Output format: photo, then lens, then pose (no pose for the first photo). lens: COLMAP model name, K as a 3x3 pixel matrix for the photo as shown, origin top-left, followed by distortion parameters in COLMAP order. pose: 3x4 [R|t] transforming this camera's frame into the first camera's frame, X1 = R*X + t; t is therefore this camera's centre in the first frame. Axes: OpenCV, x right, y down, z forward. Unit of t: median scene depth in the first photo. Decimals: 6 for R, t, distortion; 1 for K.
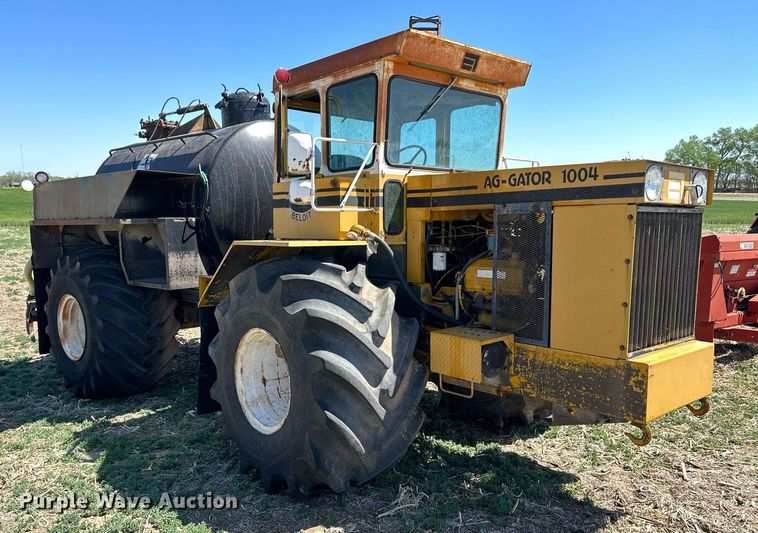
lens RADIAL K [[637.4, 0, 378.5], [0, 637.4, 291.9], [0, 0, 1]] dist [0.072571, -0.008087]
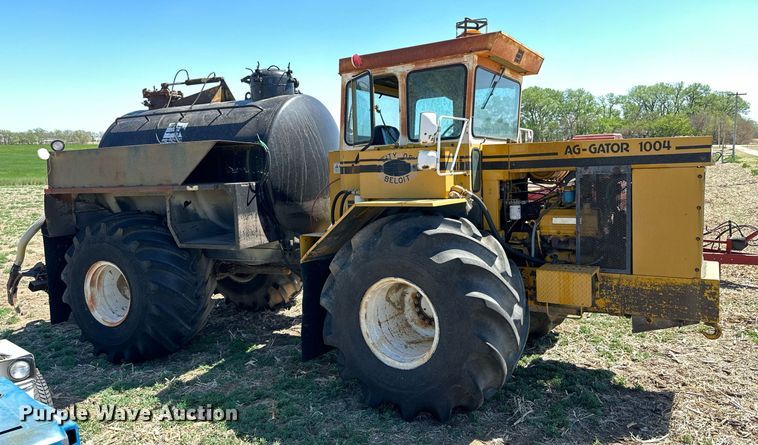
lens RADIAL K [[557.5, 0, 399.7], [0, 557.5, 205.5], [0, 0, 1]] dist [0.038937, -0.001501]
pose [[0.949702, -0.042840, 0.310210, -0.451488], [0.058007, 0.997521, -0.039831, -0.030278], [-0.307735, 0.055822, 0.949833, 0.028719]]
